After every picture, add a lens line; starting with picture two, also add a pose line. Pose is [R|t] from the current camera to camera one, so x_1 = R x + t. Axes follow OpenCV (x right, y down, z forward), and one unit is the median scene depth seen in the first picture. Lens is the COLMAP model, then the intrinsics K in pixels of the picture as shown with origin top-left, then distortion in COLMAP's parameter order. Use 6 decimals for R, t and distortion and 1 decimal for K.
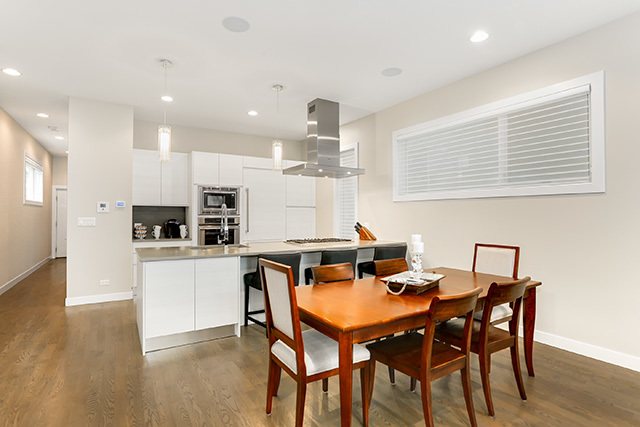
lens RADIAL K [[322.6, 0, 311.3], [0, 322.6, 212.2], [0, 0, 1]] dist [-0.050311, 0.021945]
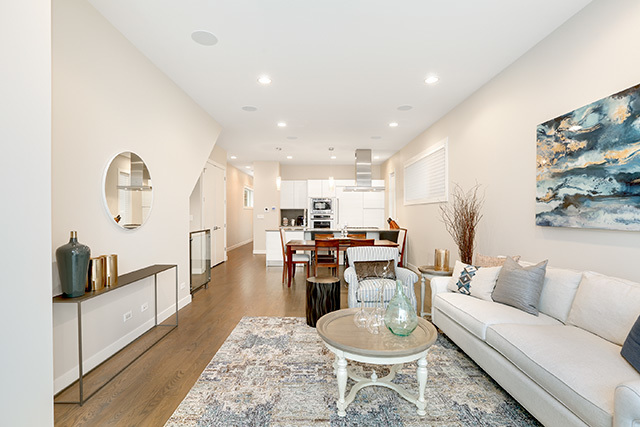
lens RADIAL K [[298.1, 0, 320.0], [0, 298.1, 213.5], [0, 0, 1]] dist [-0.046181, 0.019738]
pose [[0.855134, -0.001967, -0.518404, 0.595202], [0.006801, 0.999949, 0.007425, -0.004014], [0.518363, -0.009875, 0.855104, -0.461998]]
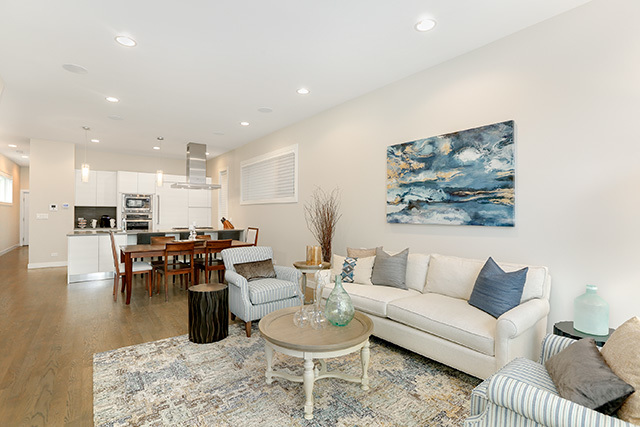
lens RADIAL K [[299.5, 0, 313.5], [0, 299.5, 209.8], [0, 0, 1]] dist [-0.053709, 0.019626]
pose [[0.994962, 0.002819, 0.100209, 0.418170], [-0.002753, 0.999996, -0.000797, -0.005146], [-0.100211, 0.000518, 0.994966, -0.492827]]
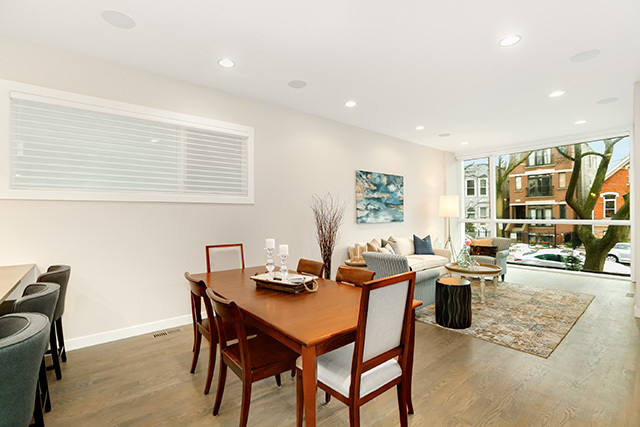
lens RADIAL K [[298.1, 0, 320.0], [0, 298.1, 213.5], [0, 0, 1]] dist [-0.046181, 0.019738]
pose [[-0.144378, 0.002134, 0.989520, -0.299734], [-0.003419, 0.999991, -0.002656, -0.005674], [-0.989517, -0.003766, -0.144369, 0.437226]]
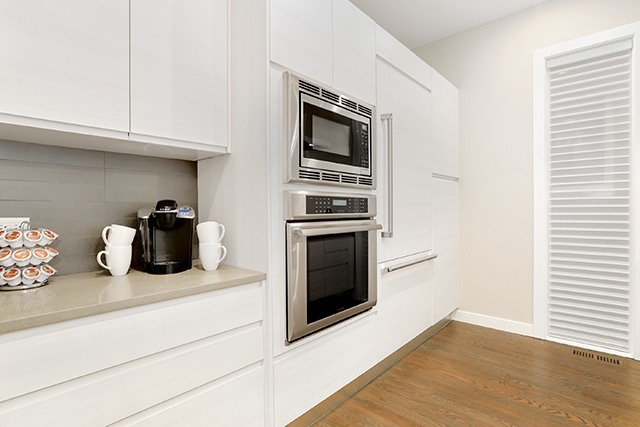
lens RADIAL K [[322.6, 0, 311.3], [0, 322.6, 212.2], [0, 0, 1]] dist [-0.050311, 0.021945]
pose [[0.959791, -0.009518, 0.280556, -0.405128], [0.004930, 0.999842, 0.017053, 0.028692], [-0.280674, -0.014984, 0.959686, 0.736228]]
